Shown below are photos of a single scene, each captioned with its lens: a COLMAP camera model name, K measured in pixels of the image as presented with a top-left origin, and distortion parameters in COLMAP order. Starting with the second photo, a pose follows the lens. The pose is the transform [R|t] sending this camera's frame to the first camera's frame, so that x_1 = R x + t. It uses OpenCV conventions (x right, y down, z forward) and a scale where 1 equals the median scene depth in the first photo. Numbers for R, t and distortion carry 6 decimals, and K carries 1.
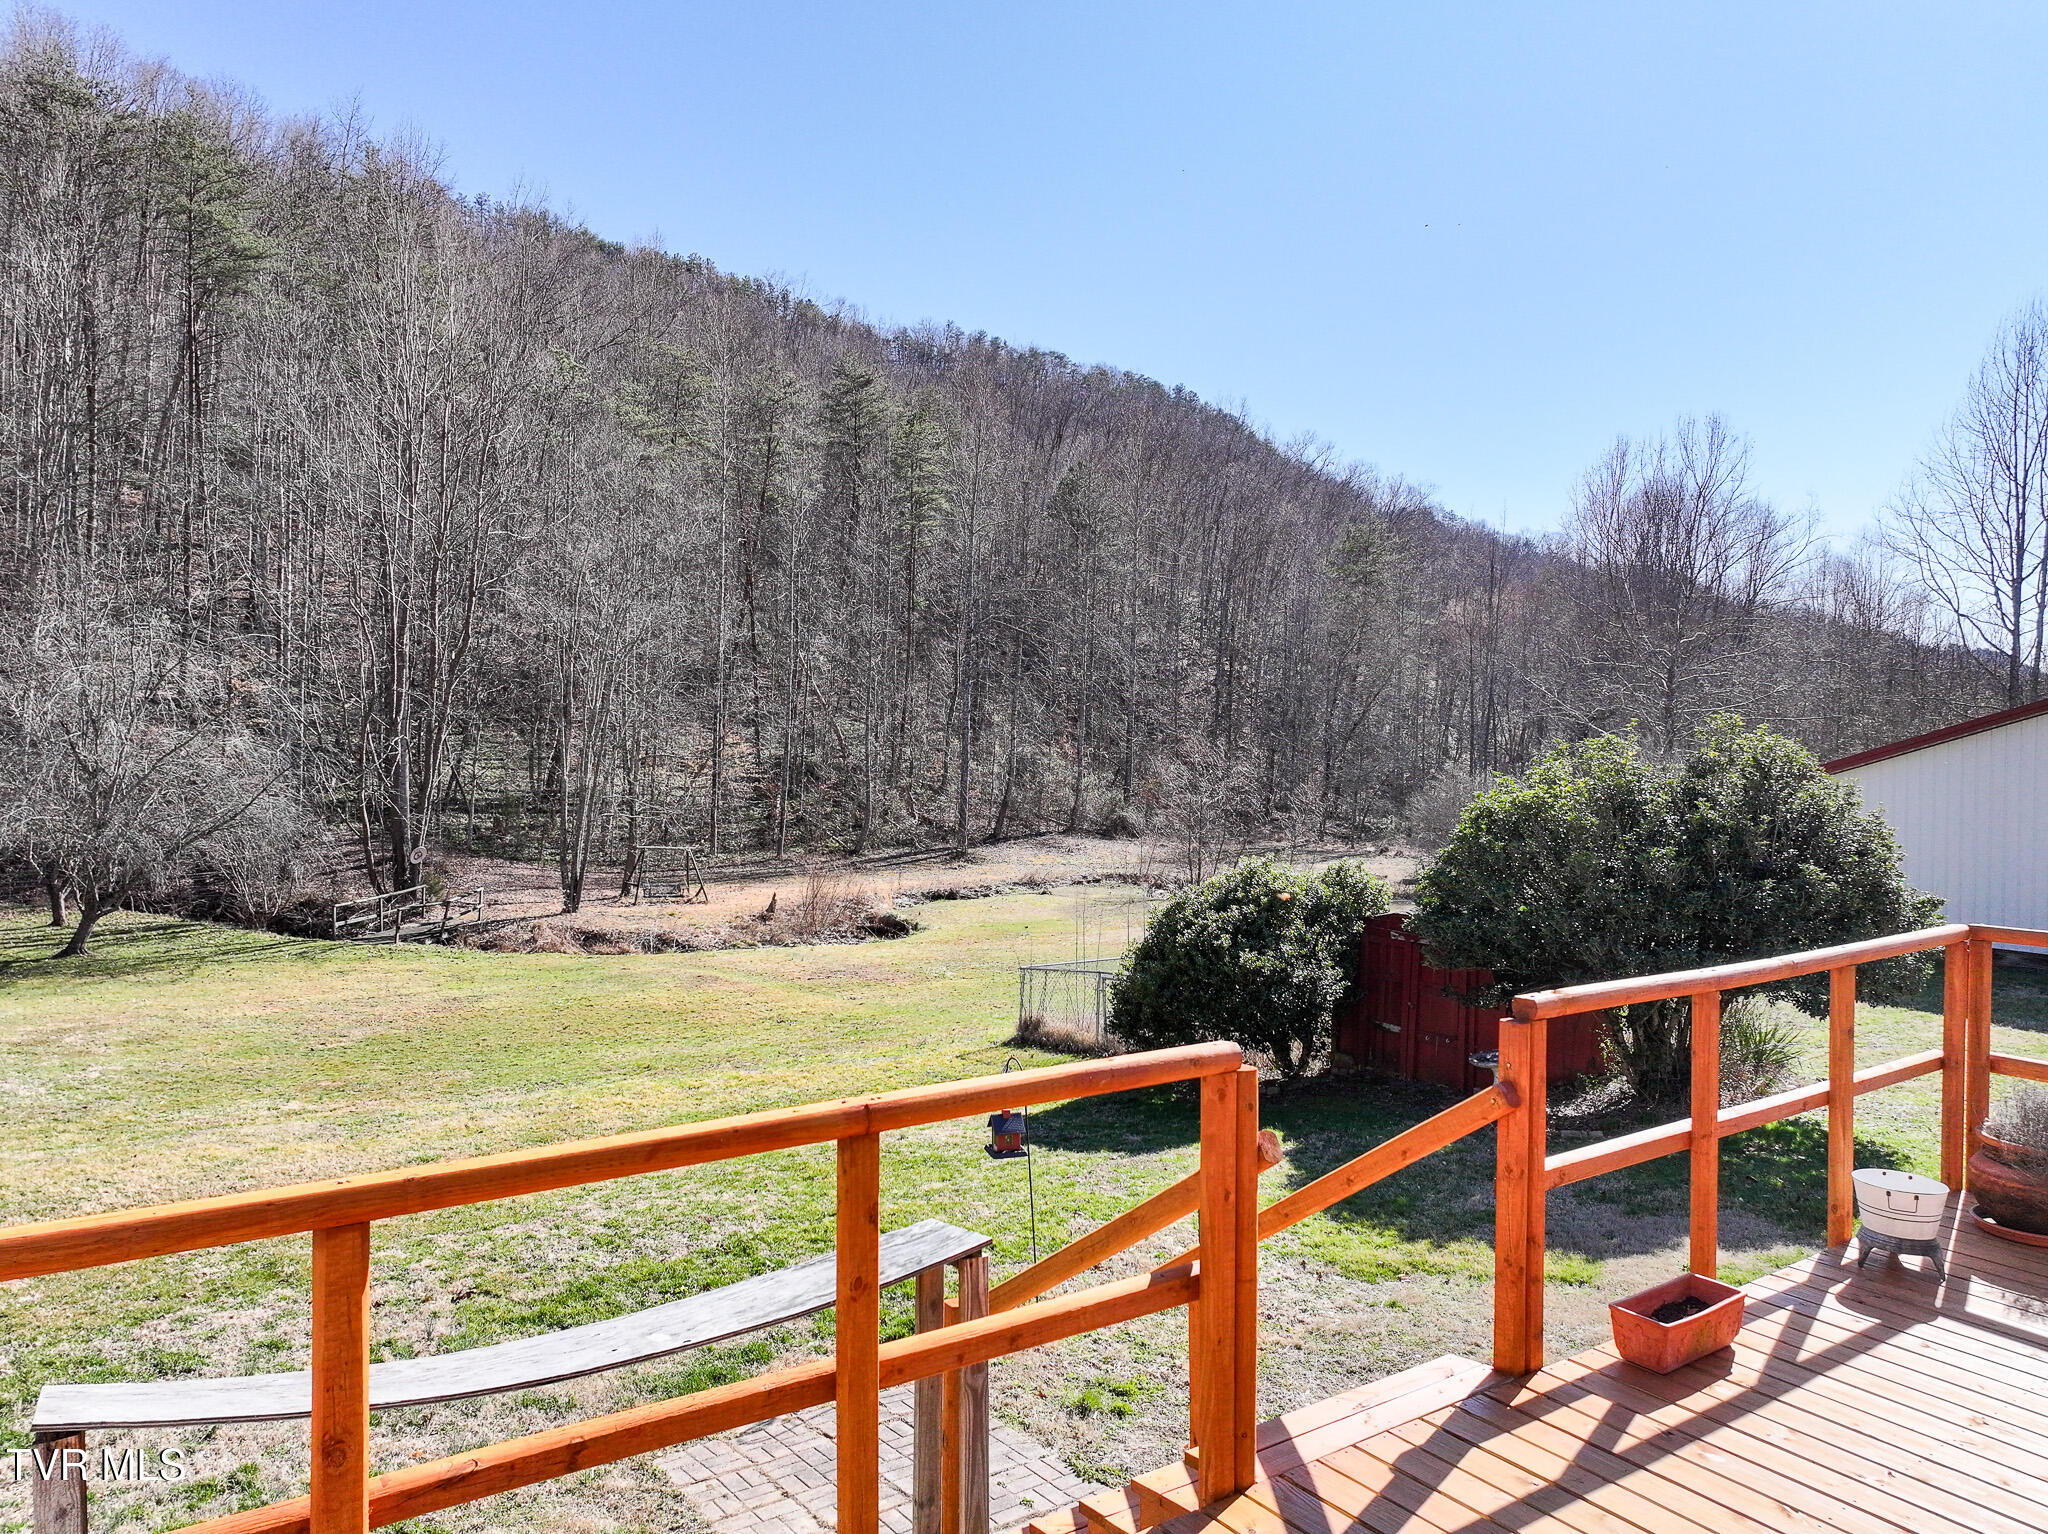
lens RADIAL K [[1434.6, 0, 1036.4], [0, 1434.6, 753.0], [0, 0, 1]] dist [0.008224, 0.004229]
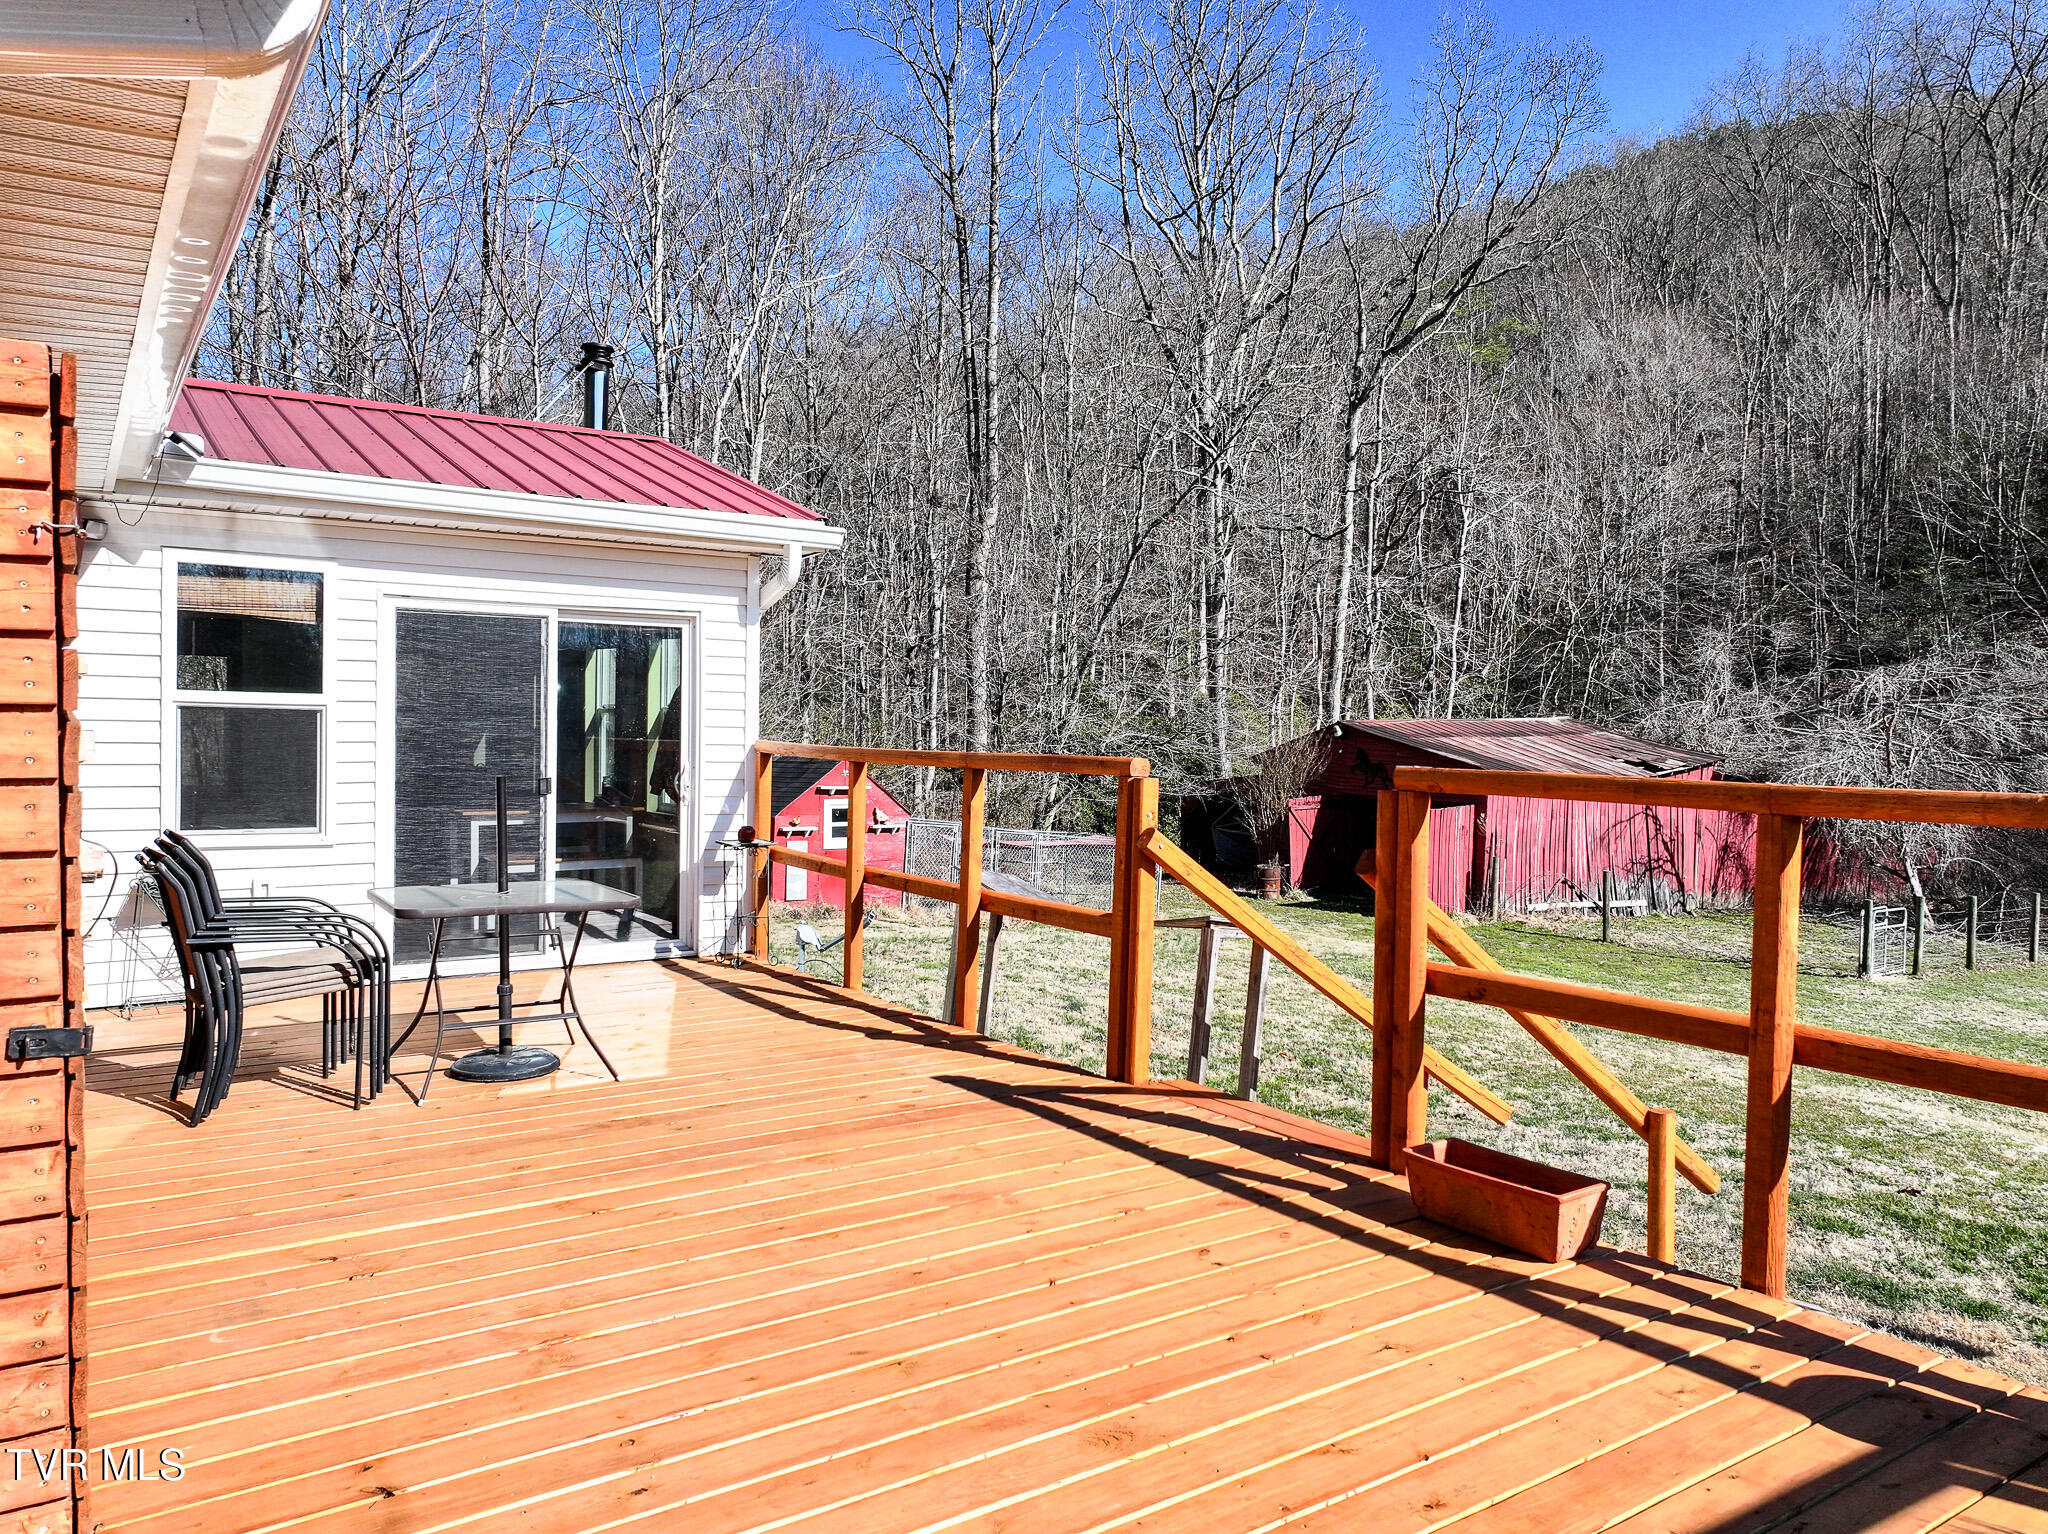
lens RADIAL K [[1435.7, 0, 1031.6], [0, 1435.7, 762.4], [0, 0, 1]] dist [-0.008019, 0.024377]
pose [[-0.021007, 0.005352, -0.999765, 0.141404], [-0.027981, 0.999591, 0.005940, 0.018934], [0.999388, 0.028099, -0.020849, 0.087327]]
